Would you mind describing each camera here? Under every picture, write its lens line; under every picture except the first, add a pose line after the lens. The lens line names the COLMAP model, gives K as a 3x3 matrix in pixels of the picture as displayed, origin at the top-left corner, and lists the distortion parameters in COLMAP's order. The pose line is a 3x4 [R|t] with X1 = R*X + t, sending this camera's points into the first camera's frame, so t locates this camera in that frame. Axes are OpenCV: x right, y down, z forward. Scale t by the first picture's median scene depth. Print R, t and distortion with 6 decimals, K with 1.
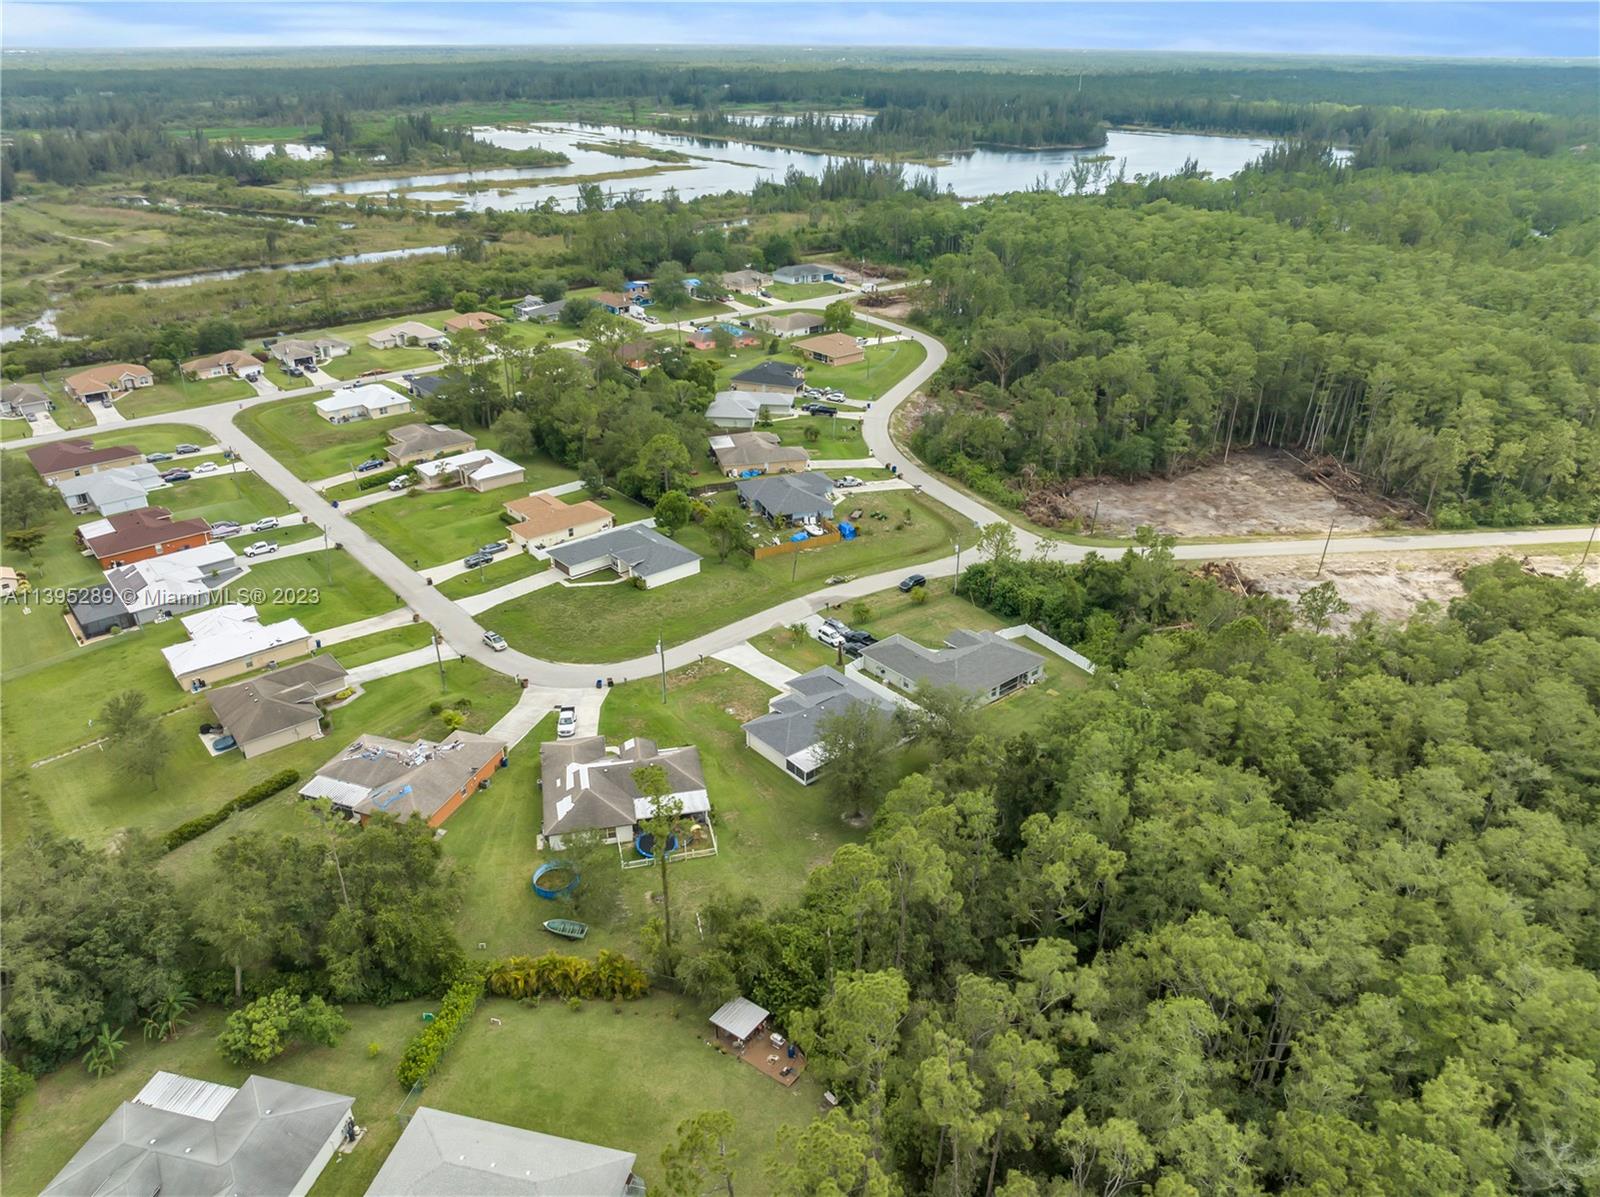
lens RADIAL K [[1128.0, 0, 806.6], [0, 1128.0, 589.2], [0, 0, 1]] dist [-0.040039, 0.001826]
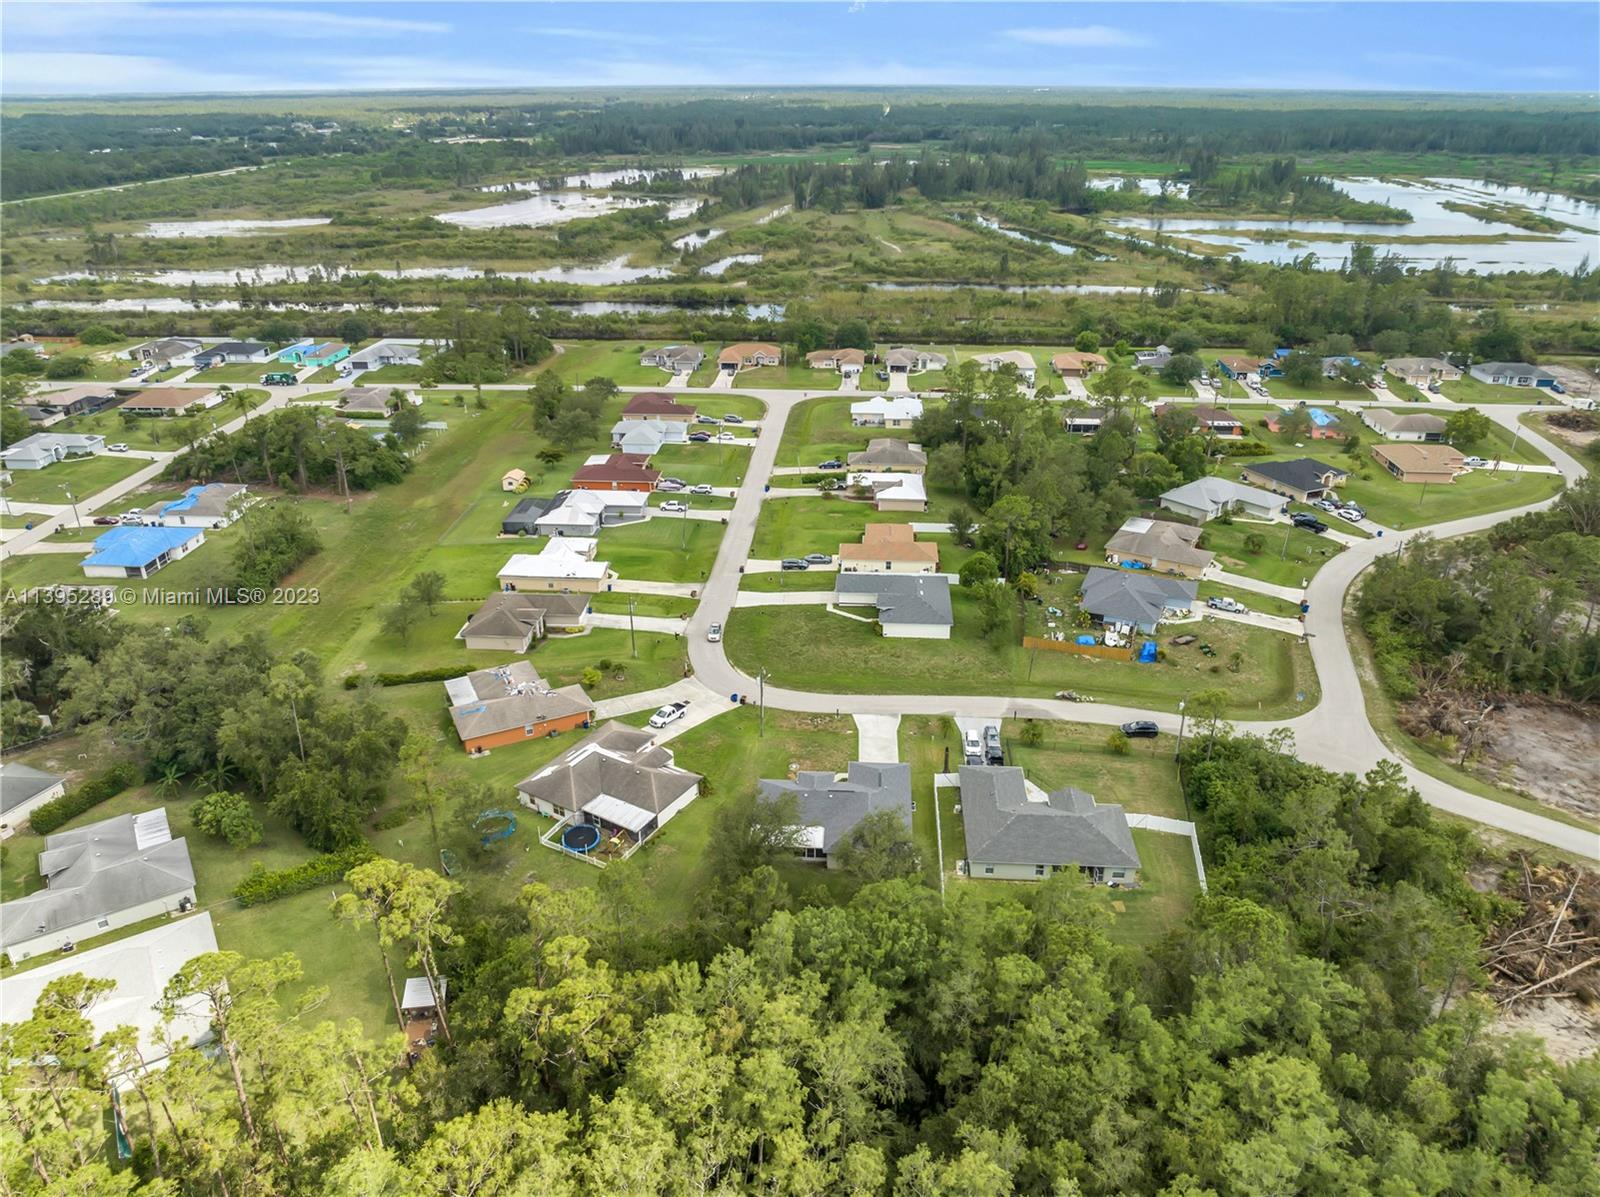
lens RADIAL K [[1128.0, 0, 806.6], [0, 1128.0, 589.2], [0, 0, 1]] dist [-0.040039, 0.001826]
pose [[0.717444, 0.282010, -0.636980, 0.355386], [-0.302726, 0.949755, 0.079518, -0.081124], [0.627400, 0.135781, 0.766768, 0.168283]]
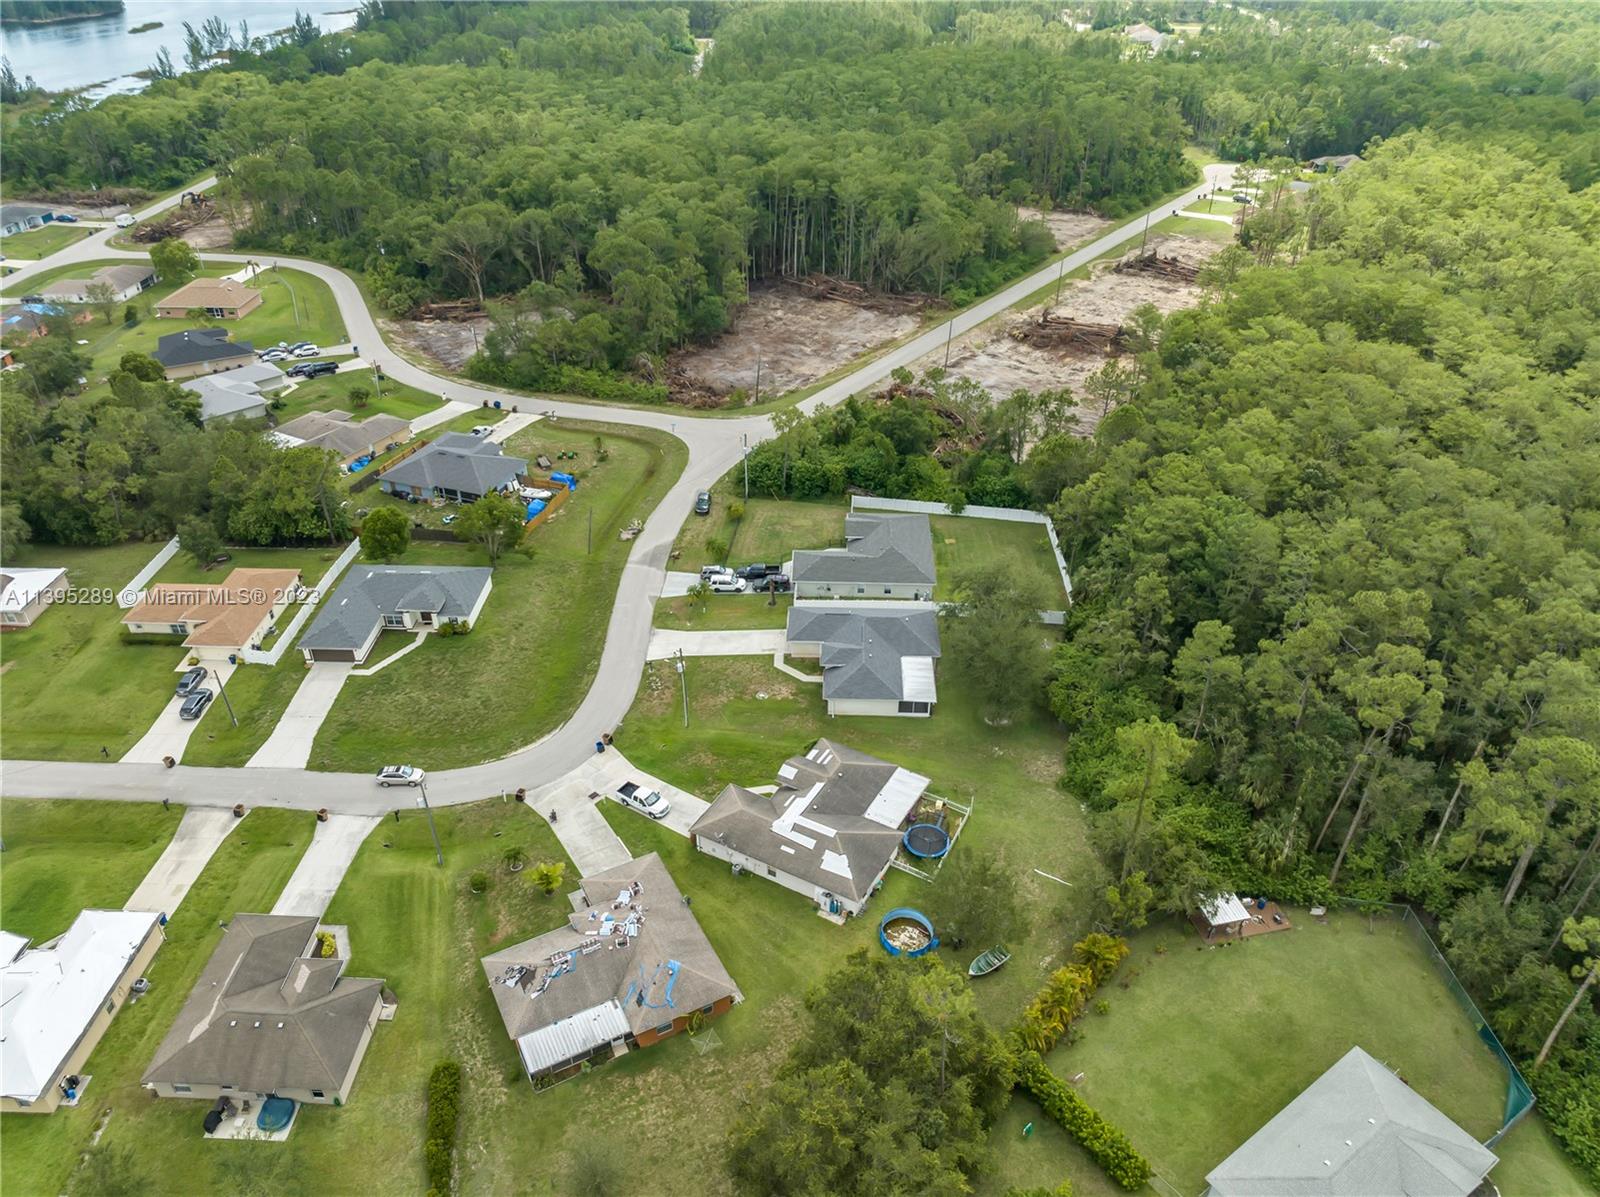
lens RADIAL K [[1128.0, 0, 806.6], [0, 1128.0, 589.2], [0, 0, 1]] dist [-0.040039, 0.001826]
pose [[0.672498, -0.401157, 0.621948, -0.382903], [0.325749, 0.915019, 0.237964, -0.113335], [-0.664555, 0.042569, 0.746025, 0.222957]]
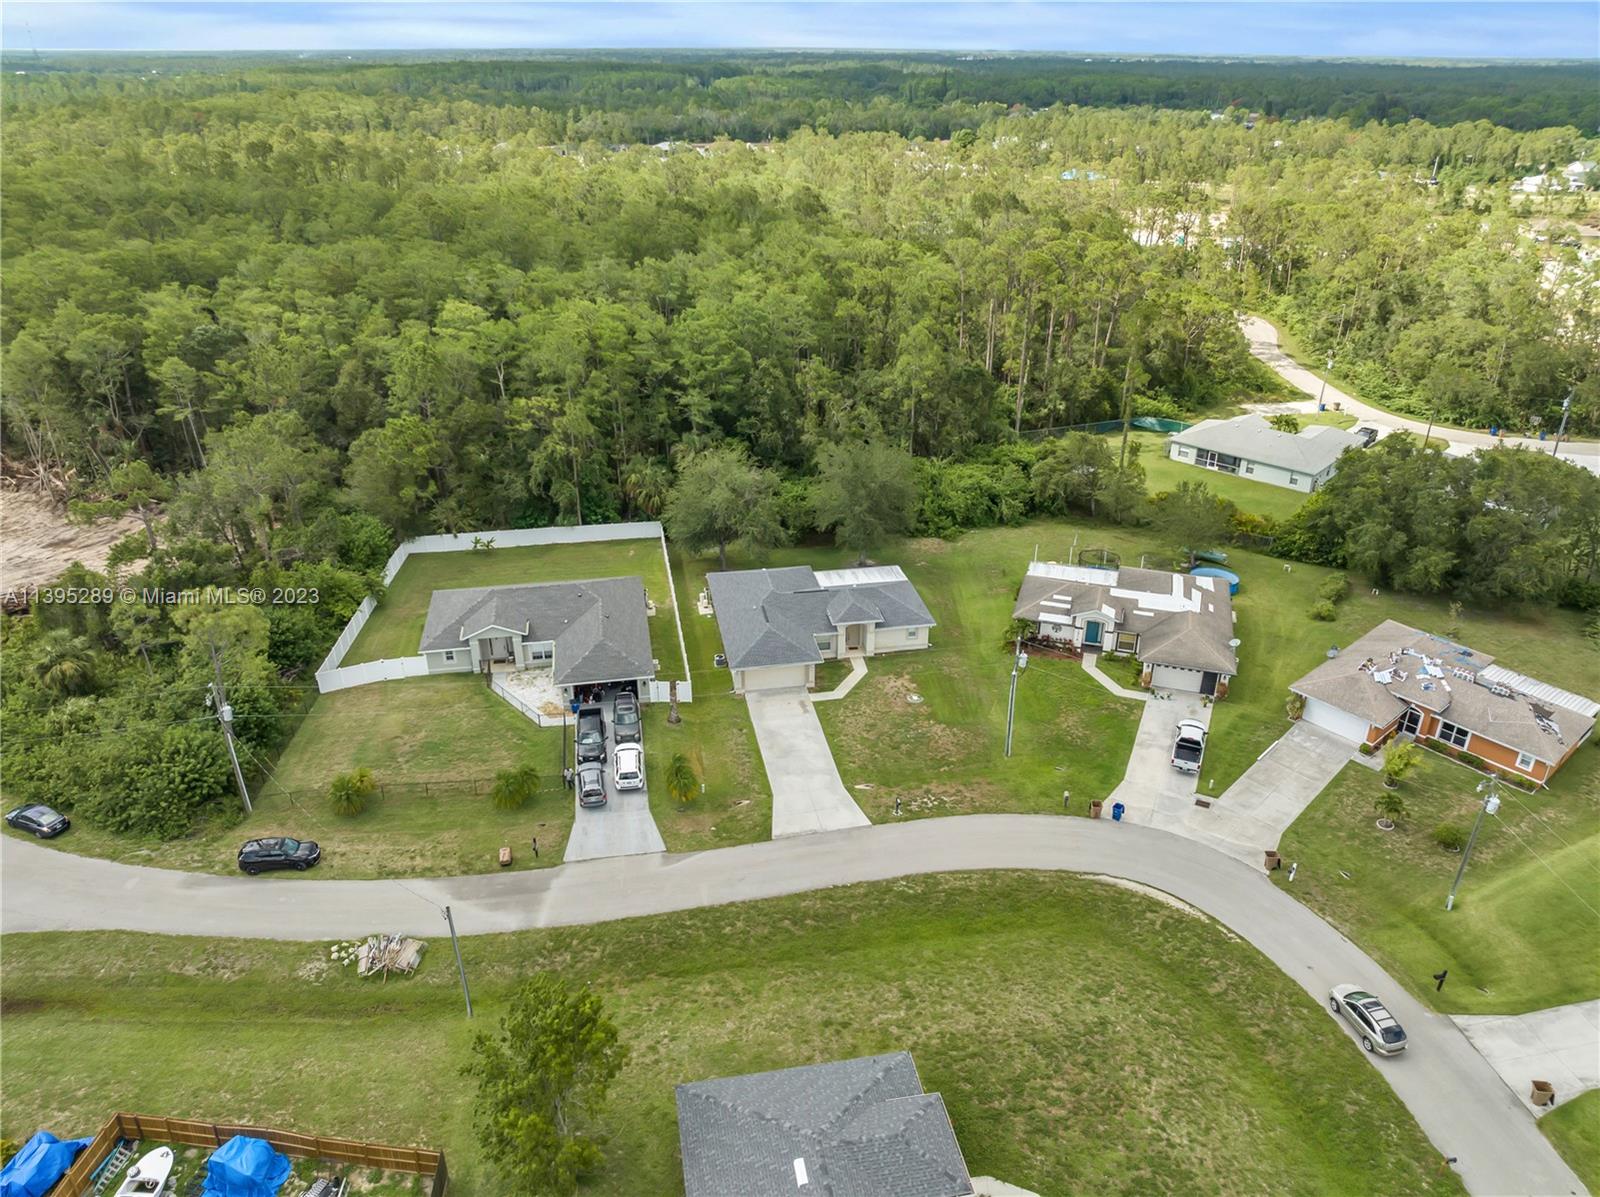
lens RADIAL K [[1128.0, 0, 806.6], [0, 1128.0, 589.2], [0, 0, 1]] dist [-0.040039, 0.001826]
pose [[-0.868124, -0.227616, 0.441080, -0.188069], [0.208462, 0.639275, 0.740183, -0.272403], [-0.450449, 0.734519, -0.507520, 0.893936]]
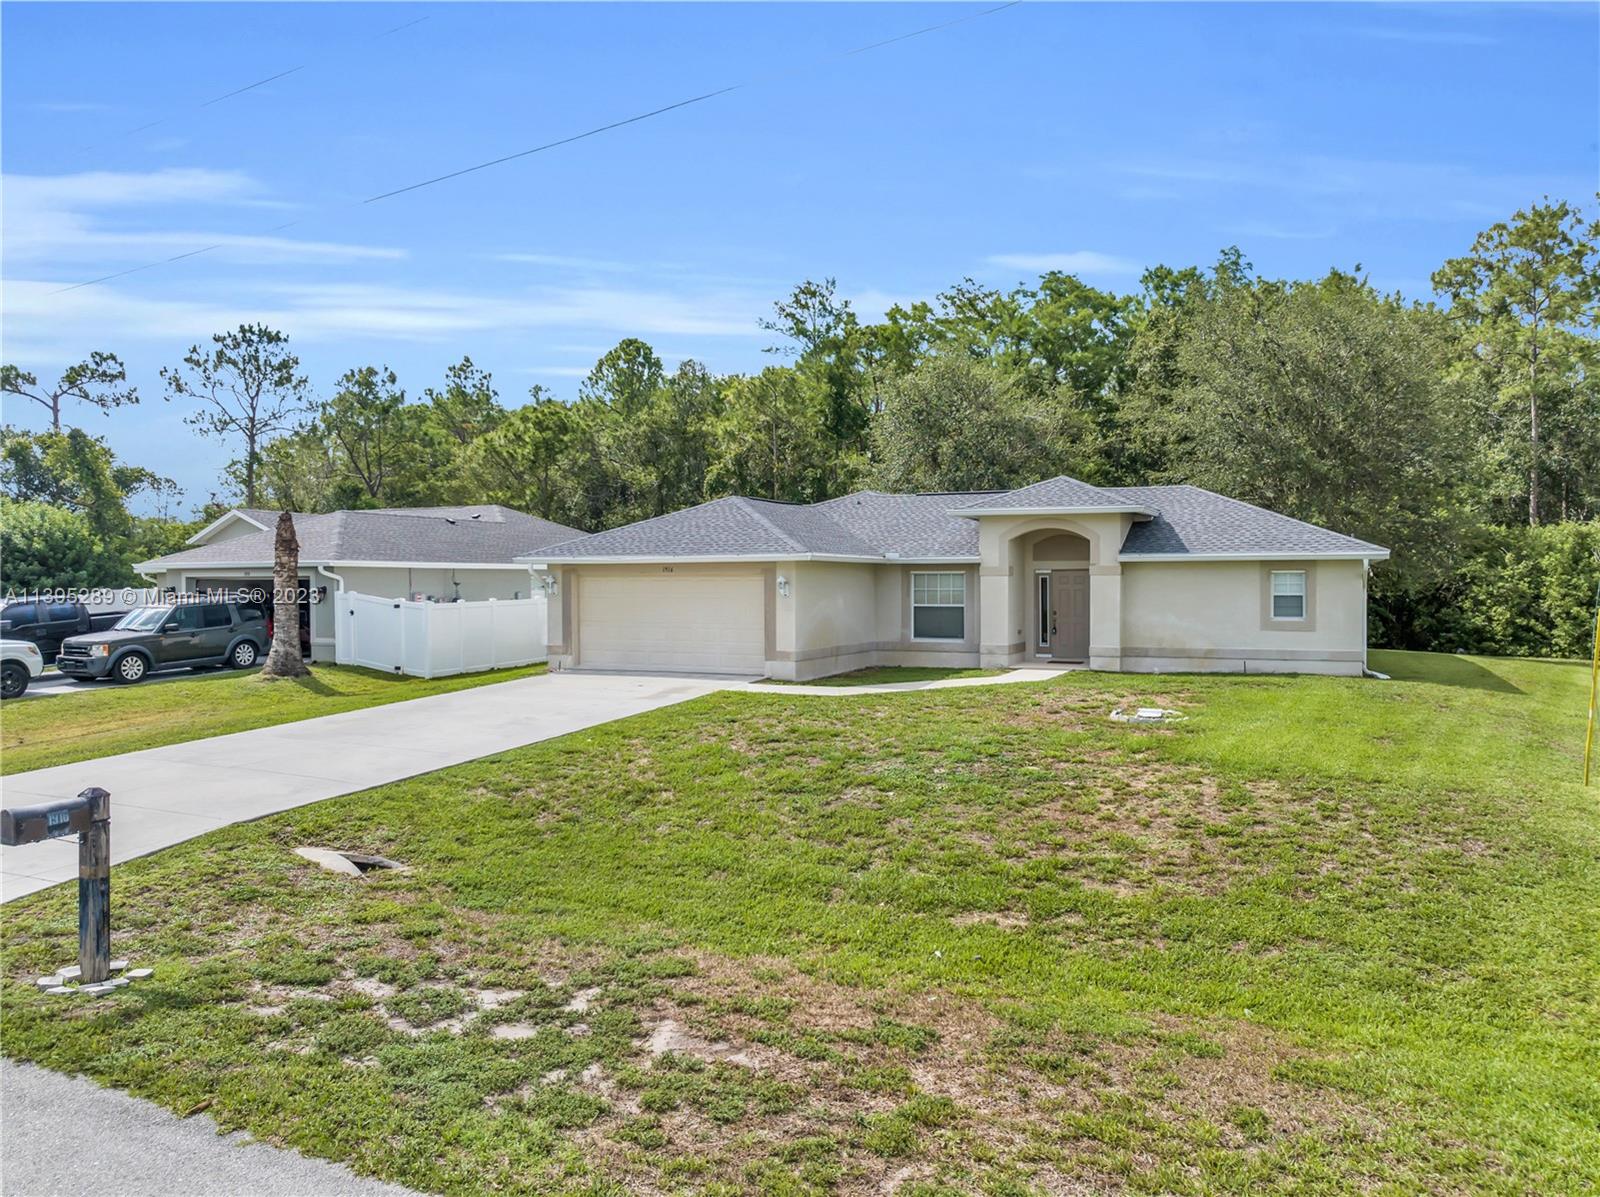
lens RADIAL K [[1128.0, 0, 806.6], [0, 1128.0, 589.2], [0, 0, 1]] dist [-0.040039, 0.001826]
pose [[-0.417888, -0.011877, 0.908421, -0.110814], [0.399734, 0.895520, 0.195593, 0.040185], [-0.815832, 0.444863, -0.369479, 0.738254]]
